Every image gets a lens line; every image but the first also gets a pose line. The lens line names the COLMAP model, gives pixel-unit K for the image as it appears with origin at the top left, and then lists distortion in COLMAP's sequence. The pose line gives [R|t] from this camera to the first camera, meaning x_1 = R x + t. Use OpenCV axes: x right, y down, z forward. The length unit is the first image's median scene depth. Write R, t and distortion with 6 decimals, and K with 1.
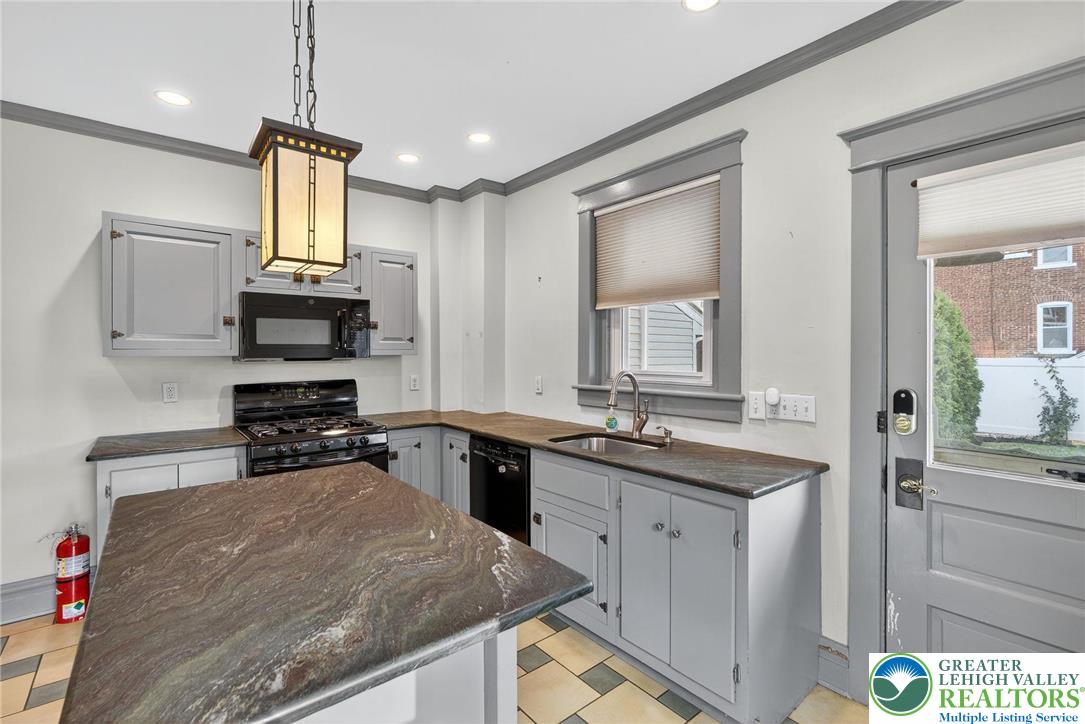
lens RADIAL K [[492.3, 0, 539.5], [0, 492.3, 353.5], [0, 0, 1]] dist [0.001147, 0.000143]
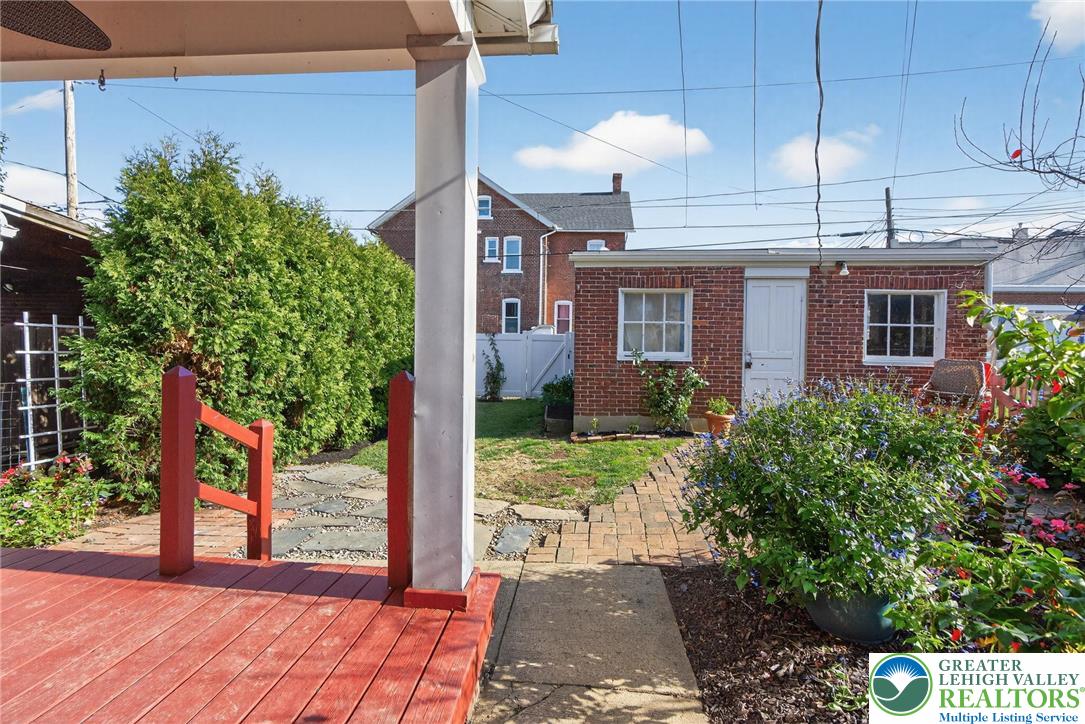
lens RADIAL K [[482.8, 0, 540.4], [0, 482.8, 358.6], [0, 0, 1]] dist [-0.000203, 0.000548]
pose [[0.687084, -0.004420, 0.726564, 0.966056], [-0.014788, 0.999689, 0.020067, 0.205349], [-0.726427, -0.024532, 0.686806, 0.254441]]
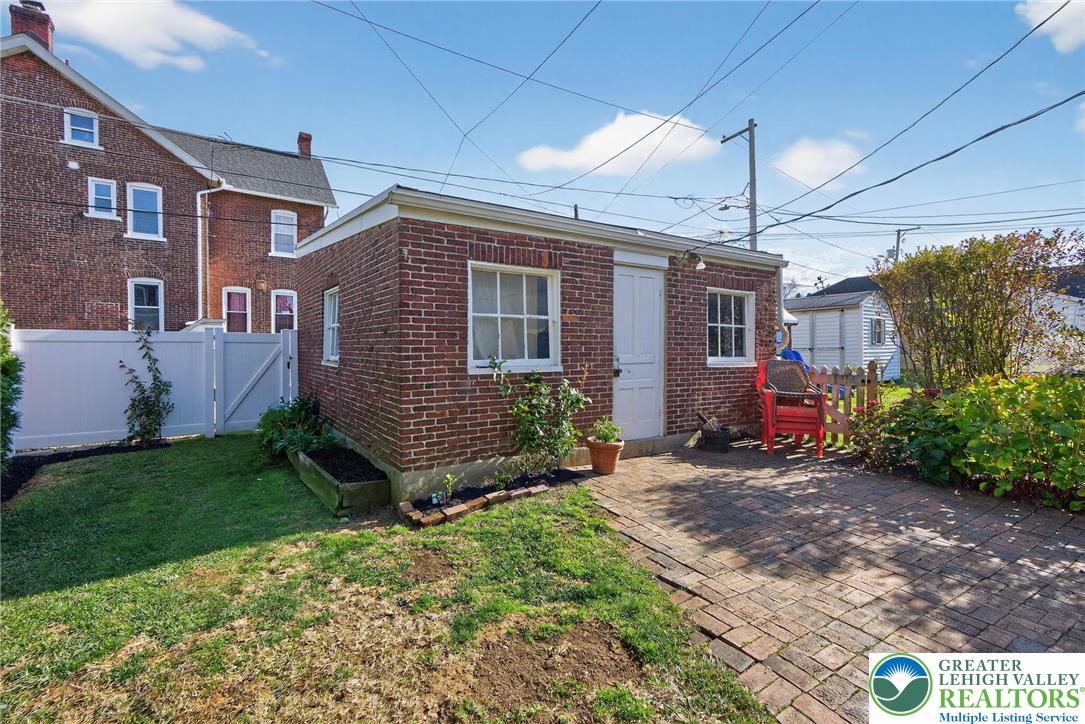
lens RADIAL K [[482.8, 0, 540.4], [0, 482.8, 358.6], [0, 0, 1]] dist [-0.000203, 0.000548]
pose [[0.083502, -0.017641, 0.996351, 1.594749], [0.002888, 0.999843, 0.017461, 0.174572], [-0.996503, 0.001420, 0.083540, 1.492160]]
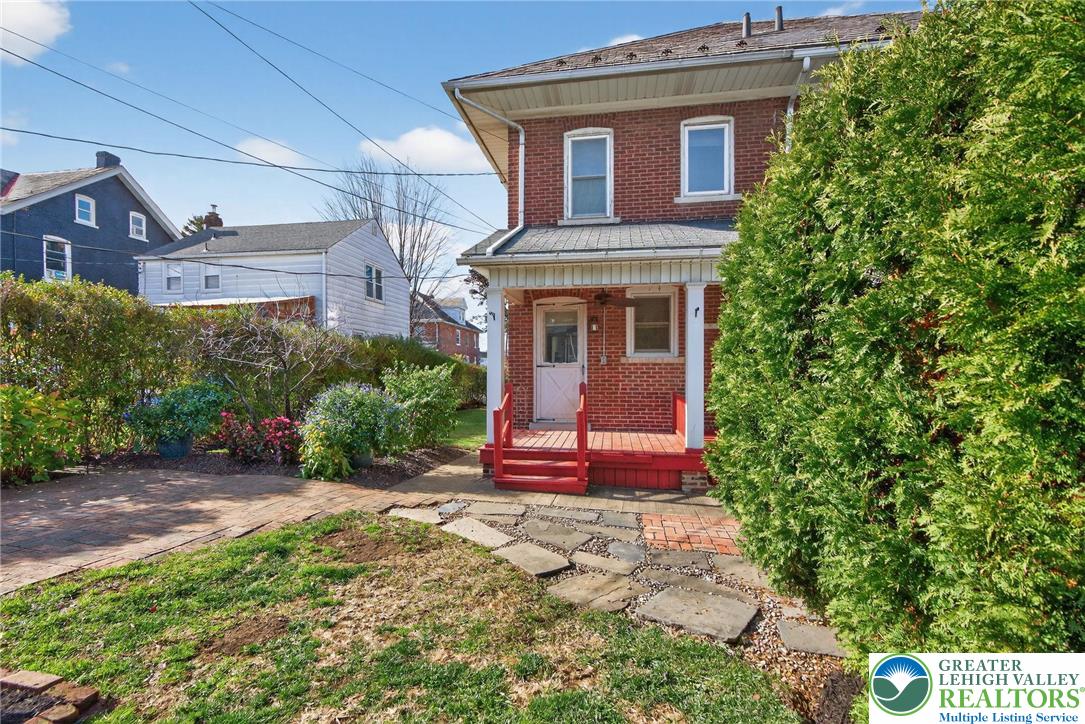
lens RADIAL K [[486.3, 0, 537.9], [0, 486.3, 361.0], [0, 0, 1]] dist [0.000876, 0.000446]
pose [[-0.749099, -0.009256, -0.662394, 3.074012], [0.000225, 0.999899, -0.014226, 0.179935], [0.662458, -0.010805, -0.749021, 3.103755]]
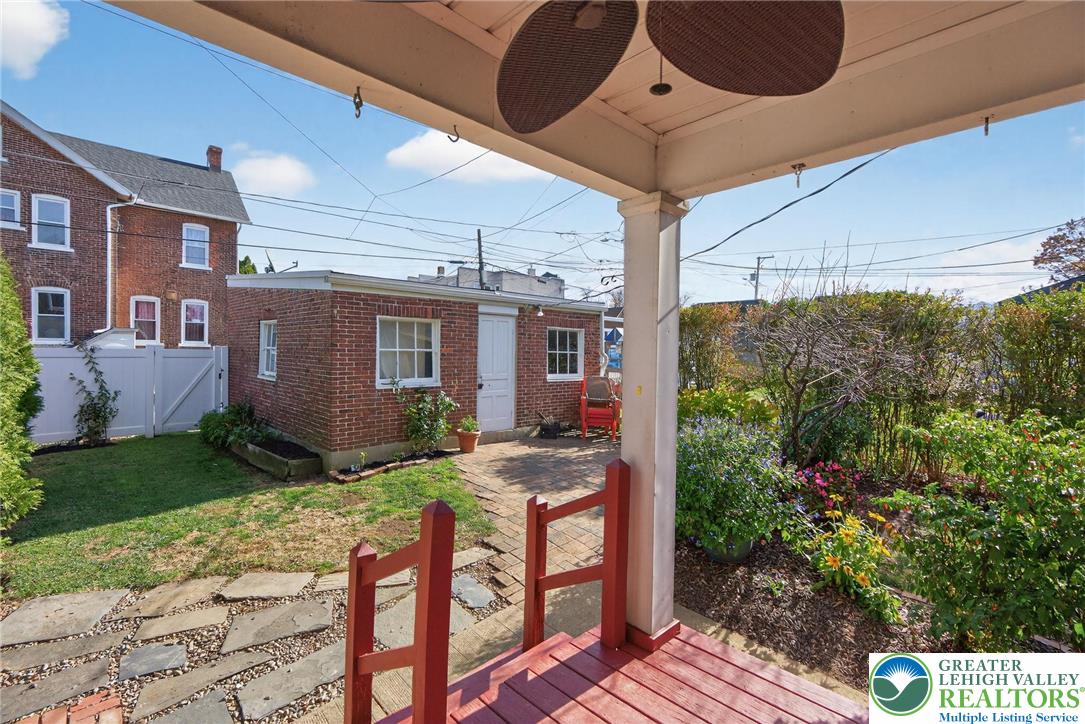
lens RADIAL K [[482.8, 0, 540.4], [0, 482.8, 358.6], [0, 0, 1]] dist [-0.000203, 0.000548]
pose [[-0.092901, -0.013522, 0.995584, 0.477099], [-0.010266, 0.999868, 0.012622, 0.041202], [-0.995622, -0.009048, -0.093028, 1.220781]]
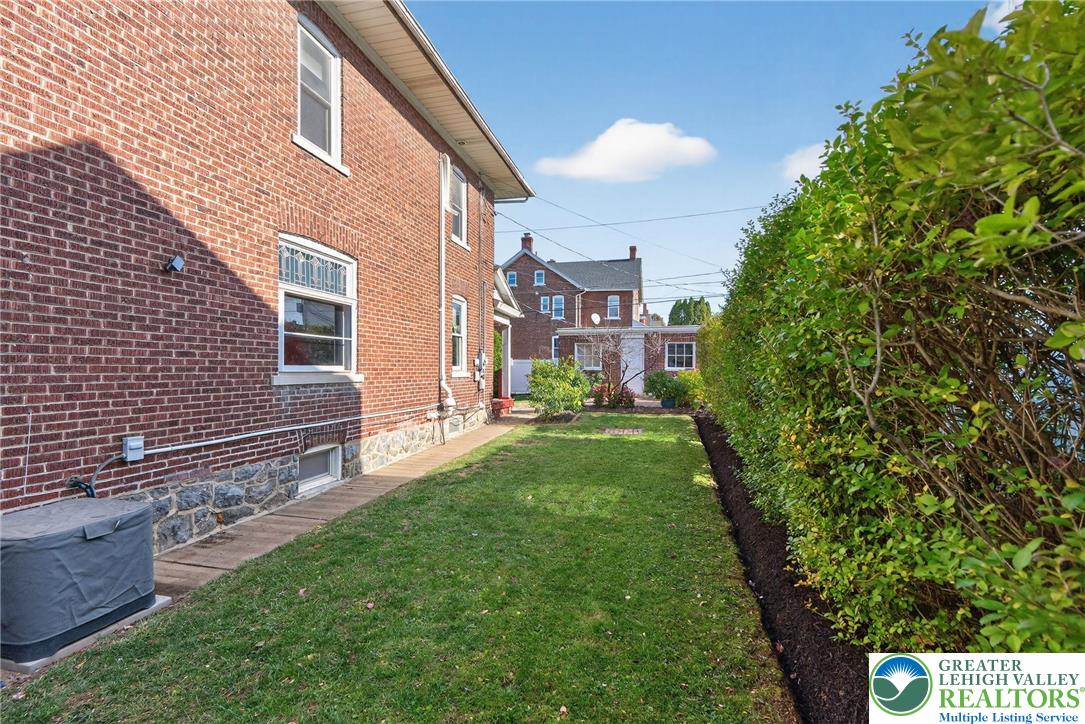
lens RADIAL K [[486.3, 0, 537.9], [0, 486.3, 361.0], [0, 0, 1]] dist [0.000876, 0.000446]
pose [[0.799096, 0.011440, 0.601094, -1.665008], [-0.000093, 0.999821, -0.018906, 0.264004], [-0.601203, 0.015052, 0.798955, -3.870485]]
